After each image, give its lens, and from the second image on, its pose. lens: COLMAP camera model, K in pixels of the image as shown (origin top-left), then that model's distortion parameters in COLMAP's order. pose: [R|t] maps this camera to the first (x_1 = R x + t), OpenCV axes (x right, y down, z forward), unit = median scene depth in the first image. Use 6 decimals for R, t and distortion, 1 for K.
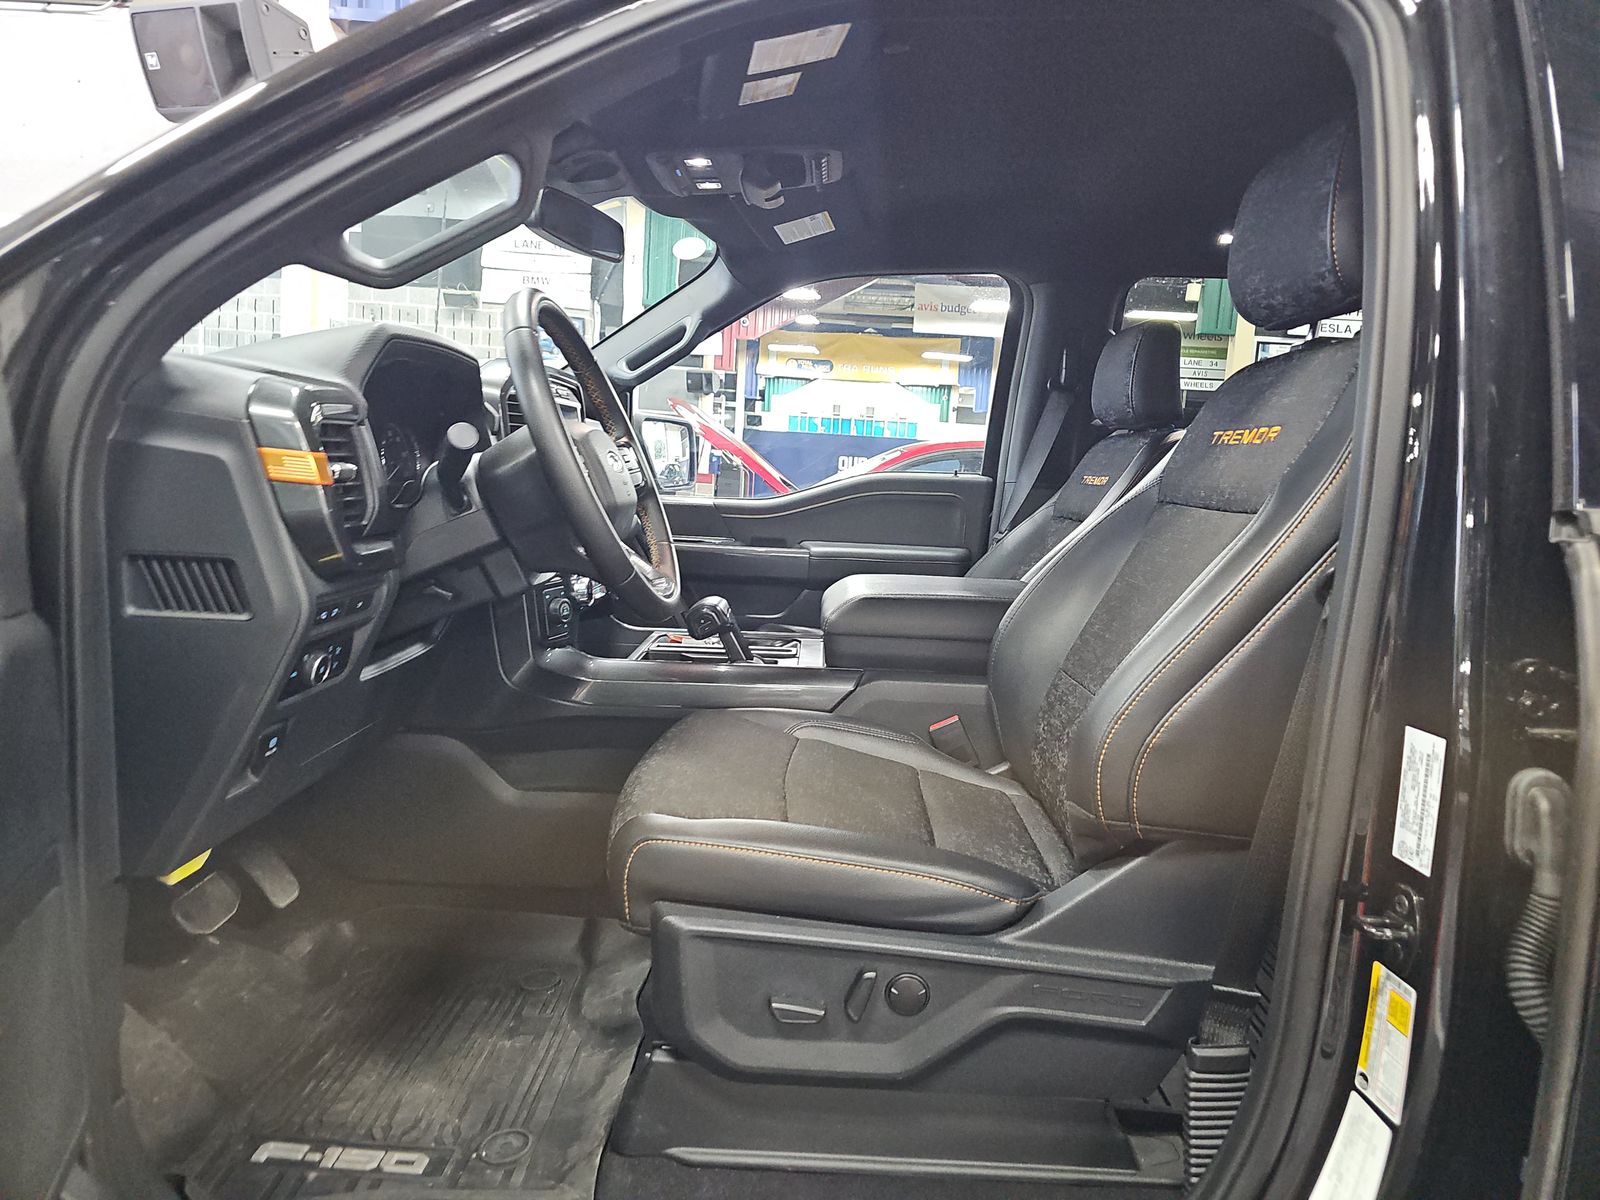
lens RADIAL K [[1034.0, 0, 796.9], [0, 1034.0, 584.4], [0, 0, 1]] dist [0.035319, -0.003027]
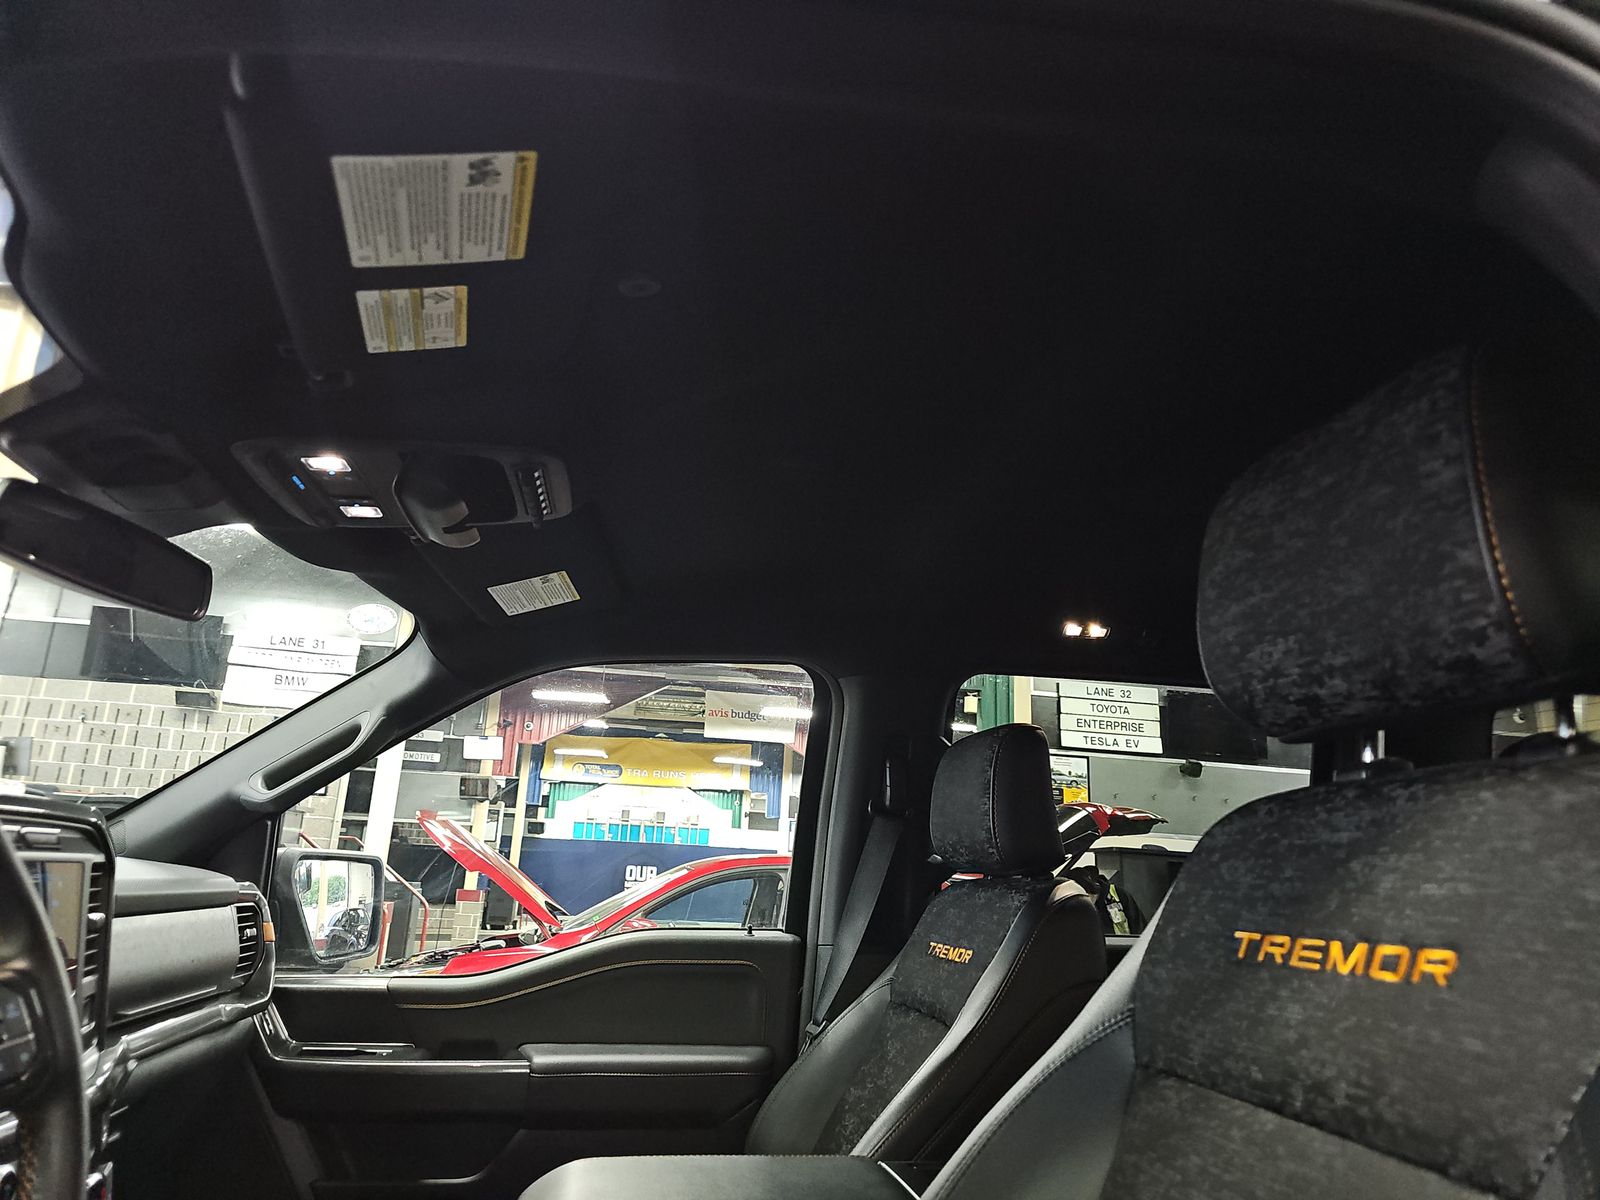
lens RADIAL K [[1034.0, 0, 796.9], [0, 1034.0, 584.4], [0, 0, 1]] dist [0.035319, -0.003027]
pose [[0.980801, 0.038404, 0.191190, 0.040306], [0.036273, 0.927379, -0.372360, -0.062426], [-0.191606, 0.372146, 0.908182, 0.259180]]
